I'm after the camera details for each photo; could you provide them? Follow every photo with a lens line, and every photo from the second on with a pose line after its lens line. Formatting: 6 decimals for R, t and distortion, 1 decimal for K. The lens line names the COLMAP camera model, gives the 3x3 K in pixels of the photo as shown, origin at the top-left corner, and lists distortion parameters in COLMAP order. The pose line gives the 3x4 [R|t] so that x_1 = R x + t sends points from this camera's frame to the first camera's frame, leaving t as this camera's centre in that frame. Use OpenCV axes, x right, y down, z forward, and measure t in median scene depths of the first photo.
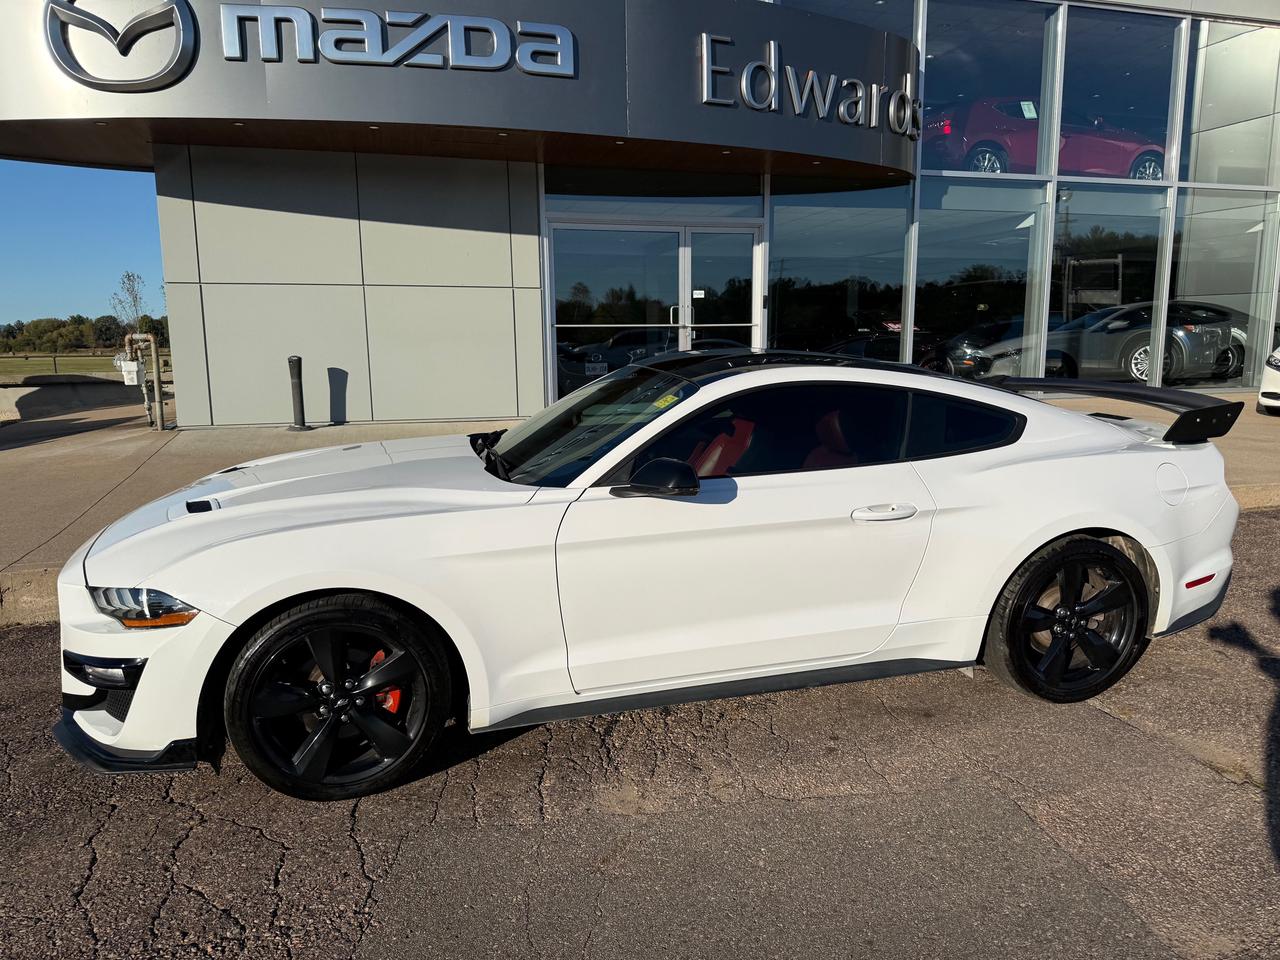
lens RADIAL K [[893.7, 0, 644.0], [0, 893.7, 478.5], [0, 0, 1]] dist [0.046267, -0.064516]
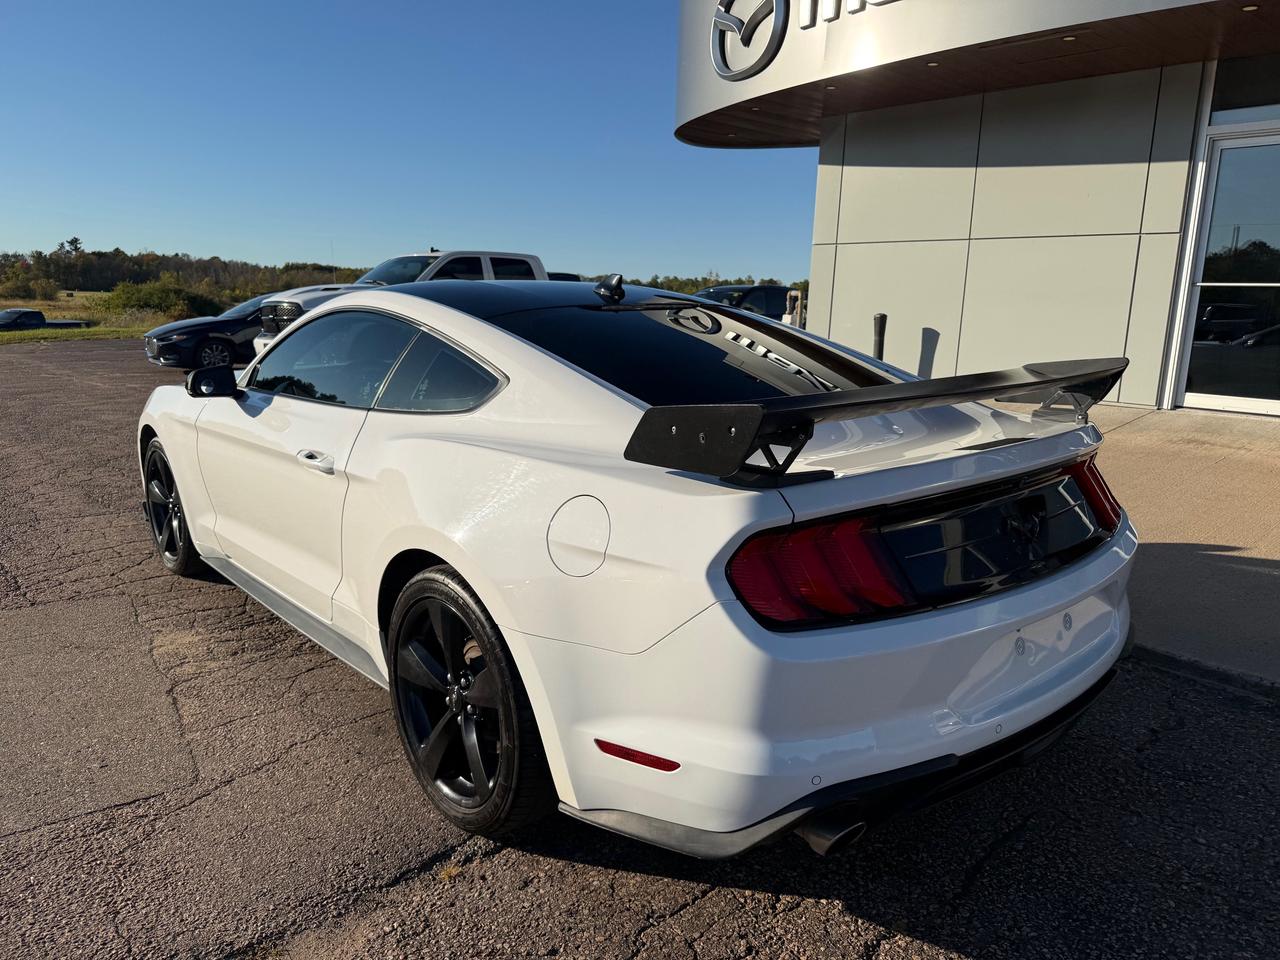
lens RADIAL K [[893.7, 0, 646.5], [0, 893.7, 483.4], [0, 0, 1]] dist [0.046267, -0.064516]
pose [[0.441278, 0.197472, -0.875373, 0.478969], [-0.170133, 0.976205, 0.134453, -0.045374], [0.881095, 0.089598, 0.464375, 0.362478]]
